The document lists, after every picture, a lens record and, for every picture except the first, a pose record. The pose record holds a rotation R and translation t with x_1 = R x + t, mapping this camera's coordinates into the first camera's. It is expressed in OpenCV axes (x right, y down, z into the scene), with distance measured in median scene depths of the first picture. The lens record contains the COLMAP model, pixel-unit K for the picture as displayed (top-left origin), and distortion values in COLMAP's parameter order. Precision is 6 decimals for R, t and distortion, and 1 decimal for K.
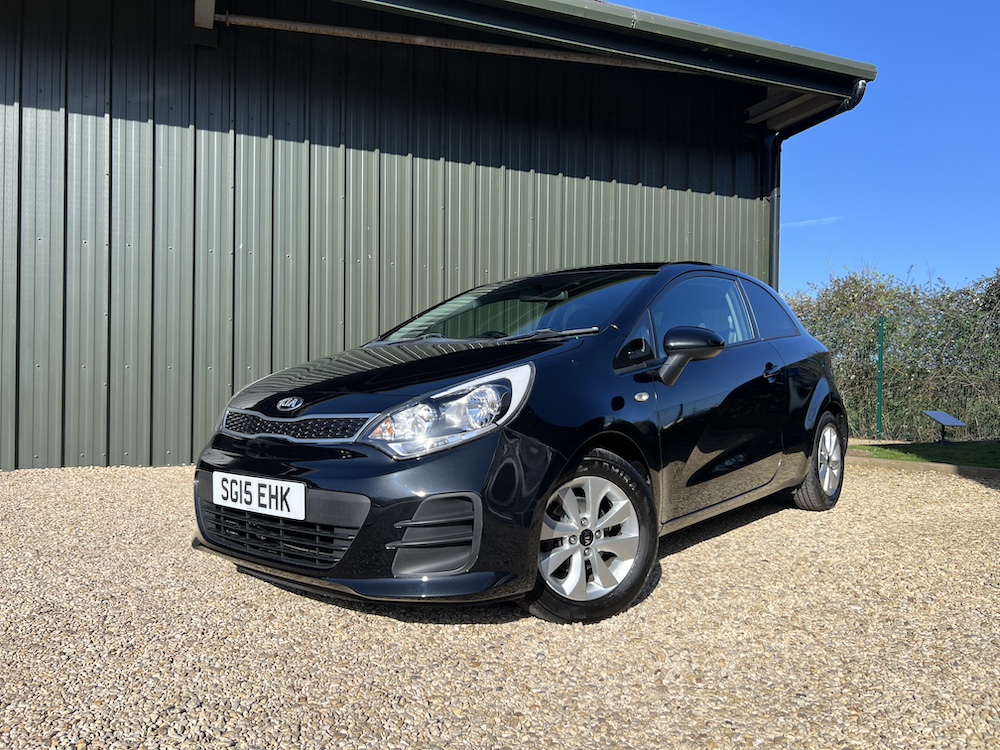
lens RADIAL K [[862.9, 0, 476.6], [0, 862.9, 384.2], [0, 0, 1]] dist [0.040909, -0.048010]
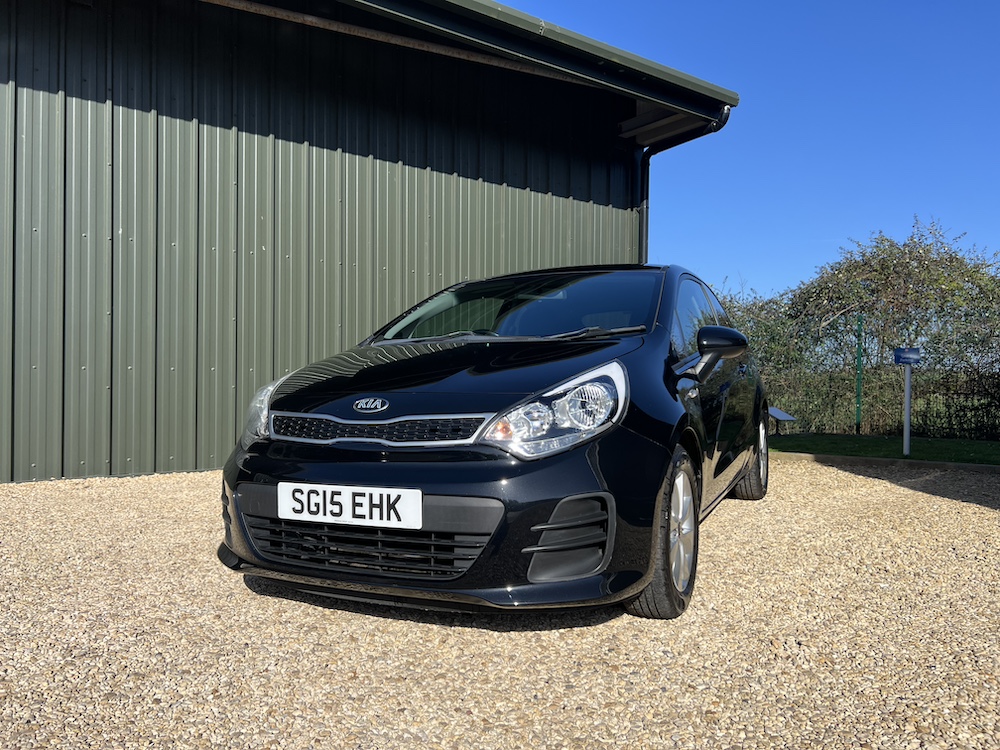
lens RADIAL K [[862.9, 0, 507.9], [0, 862.9, 385.3], [0, 0, 1]] dist [0.040909, -0.048010]
pose [[0.961558, -0.005104, 0.274555, -0.294932], [0.005496, 0.999985, -0.000657, 0.003212], [-0.274547, 0.002141, 0.961571, 0.069531]]
